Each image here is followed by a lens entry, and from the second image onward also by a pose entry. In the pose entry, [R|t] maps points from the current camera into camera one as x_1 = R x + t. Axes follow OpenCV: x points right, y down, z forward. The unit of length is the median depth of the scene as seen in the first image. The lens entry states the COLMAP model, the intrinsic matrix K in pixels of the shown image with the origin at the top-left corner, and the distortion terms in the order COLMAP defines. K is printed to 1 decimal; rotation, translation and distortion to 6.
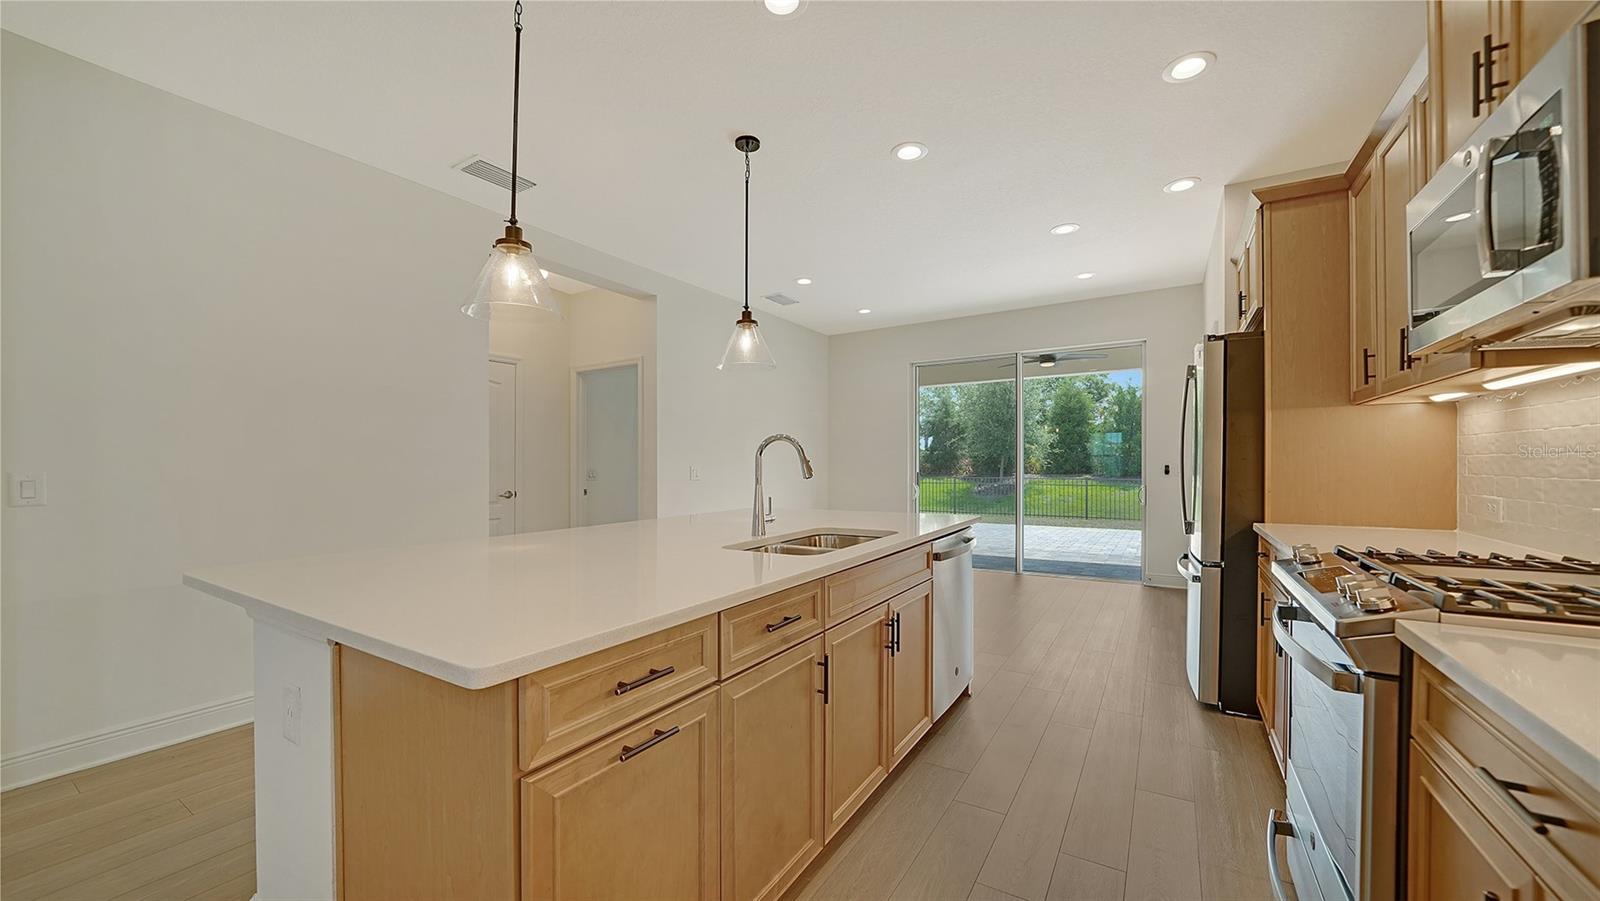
lens RADIAL K [[590.9, 0, 797.7], [0, 590.9, 461.7], [0, 0, 1]] dist [-0.013200, 0.000000]
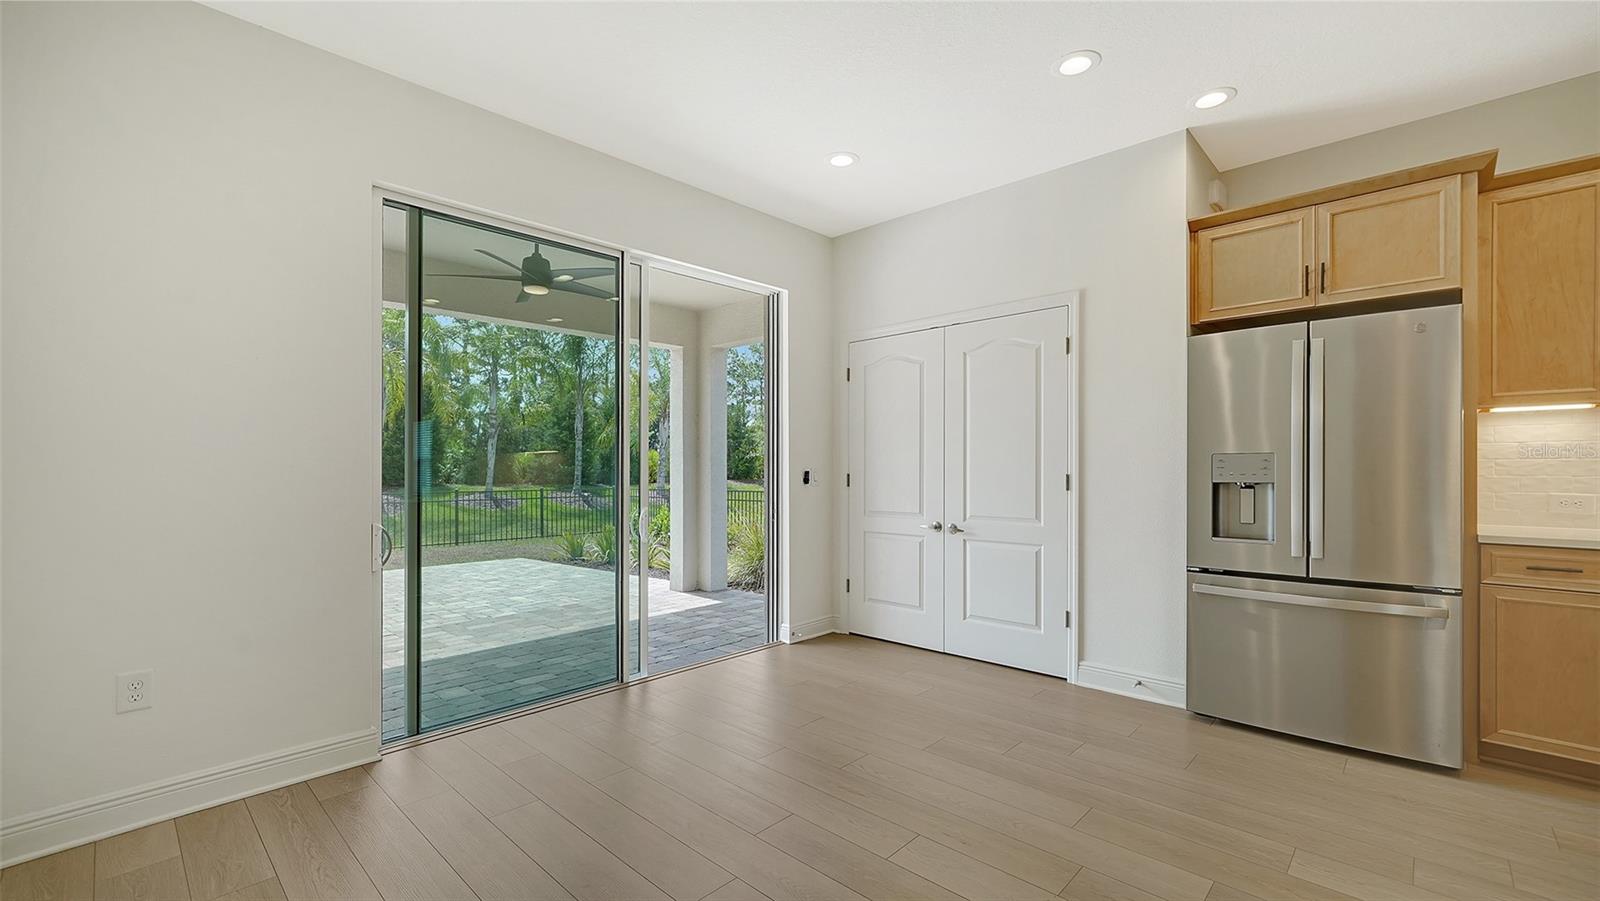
lens RADIAL K [[671.2, 0, 780.4], [0, 671.2, 459.3], [0, 0, 1]] dist [-0.000017, -0.000030]
pose [[0.205891, 0.018318, 0.978403, -0.047595], [-0.002467, 0.999831, -0.018200, 0.001623], [-0.978572, 0.001334, 0.205902, 0.214196]]
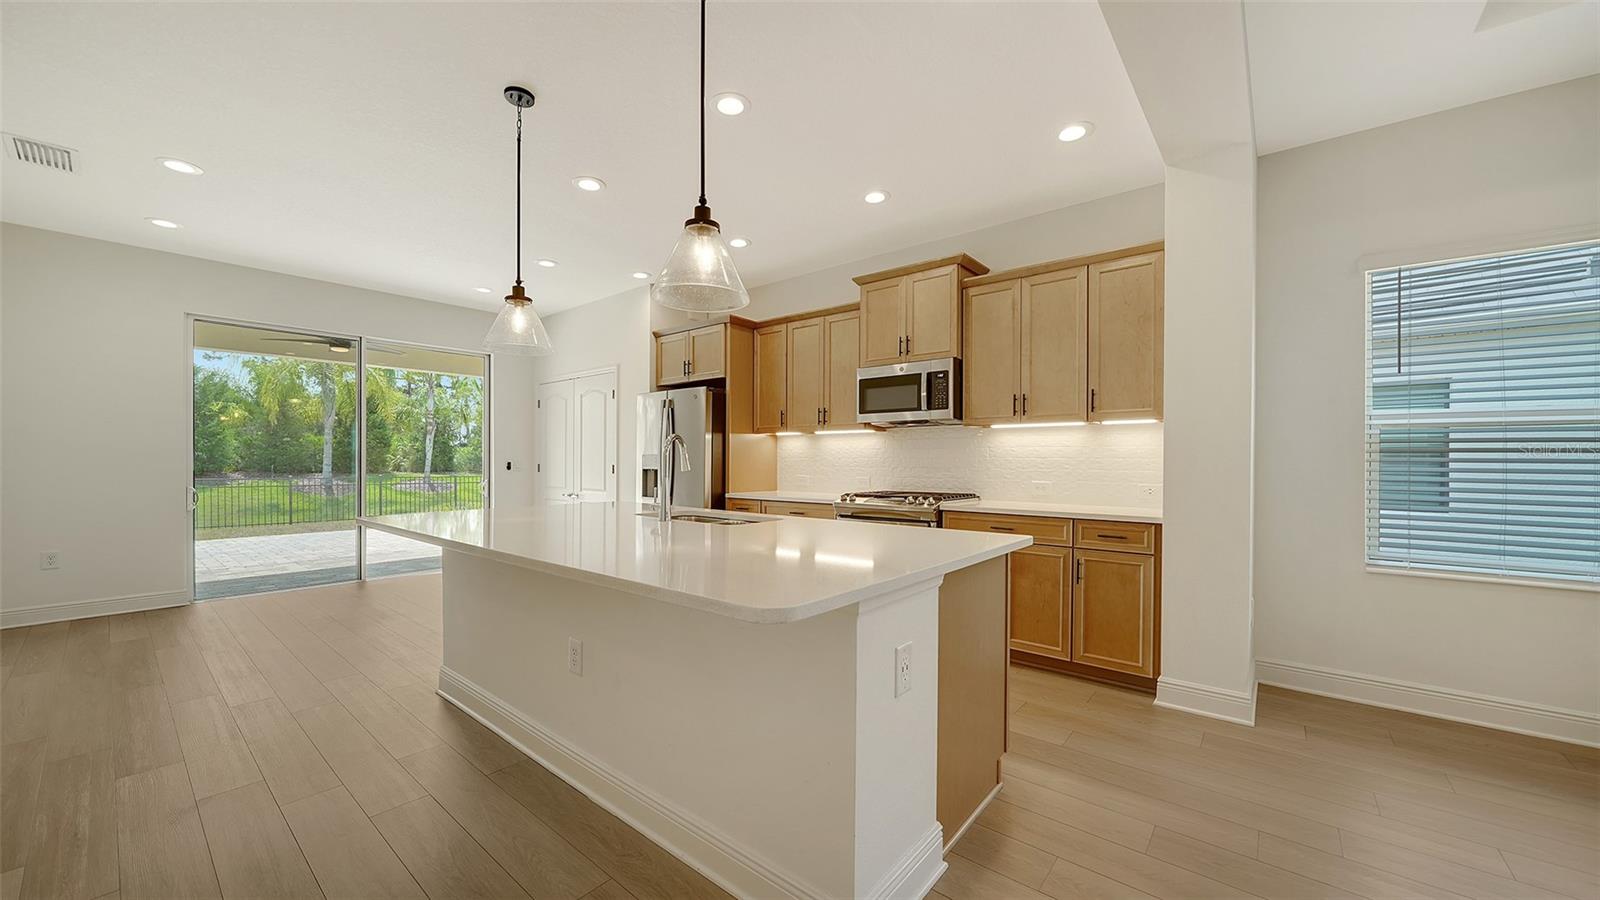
lens RADIAL K [[590.9, 0, 797.7], [0, 590.9, 461.2], [0, 0, 1]] dist [-0.013200, 0.000000]
pose [[0.125557, 0.004495, 0.992076, -0.123186], [-0.007589, 0.999965, -0.003570, 0.000921], [-0.992057, -0.007081, 0.125587, 0.065051]]
